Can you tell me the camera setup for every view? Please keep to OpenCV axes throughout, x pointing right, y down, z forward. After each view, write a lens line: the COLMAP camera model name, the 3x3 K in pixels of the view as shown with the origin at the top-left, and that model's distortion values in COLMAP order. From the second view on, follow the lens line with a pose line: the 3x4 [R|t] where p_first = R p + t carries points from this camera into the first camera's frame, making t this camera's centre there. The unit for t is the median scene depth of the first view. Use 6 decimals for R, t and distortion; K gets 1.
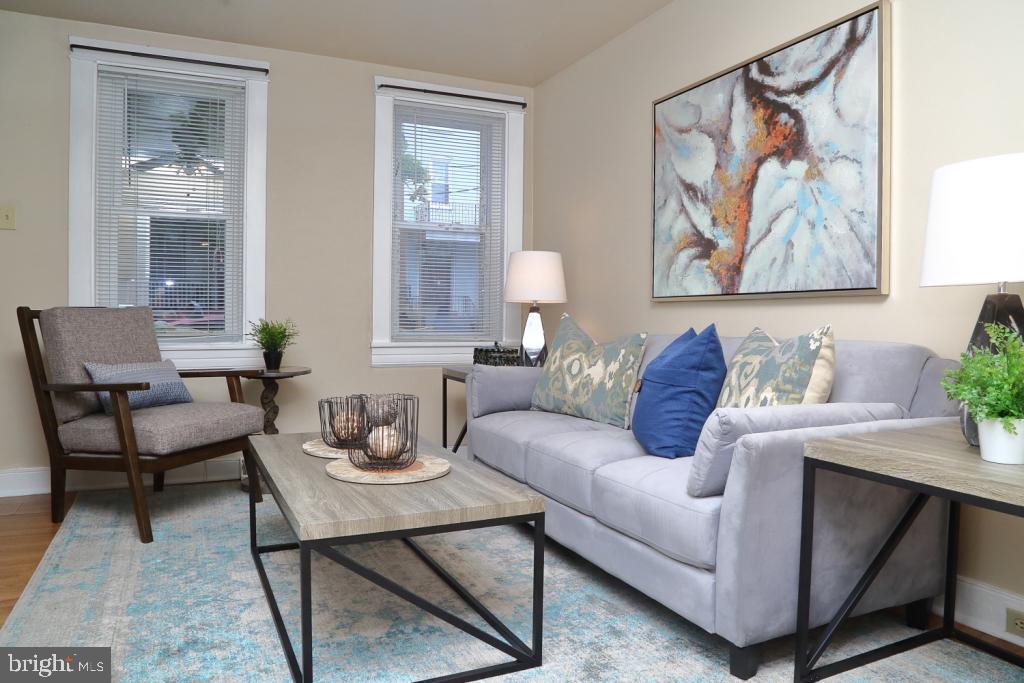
lens RADIAL K [[714.4, 0, 503.1], [0, 714.4, 341.1], [0, 0, 1]] dist [-0.102065, 0.046051]
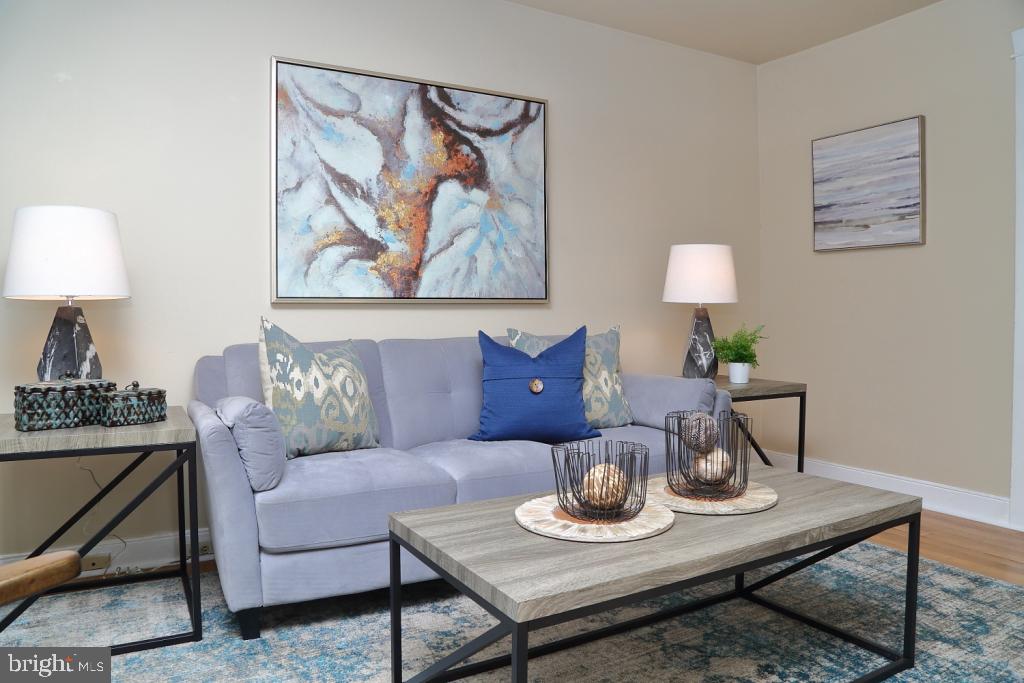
lens RADIAL K [[714.4, 0, 509.3], [0, 714.4, 336.6], [0, 0, 1]] dist [-0.102065, 0.046051]
pose [[-0.087244, -0.029495, 0.995750, -0.761083], [0.038479, 0.998716, 0.032954, -0.040969], [-0.995444, 0.041191, -0.085997, 0.993775]]
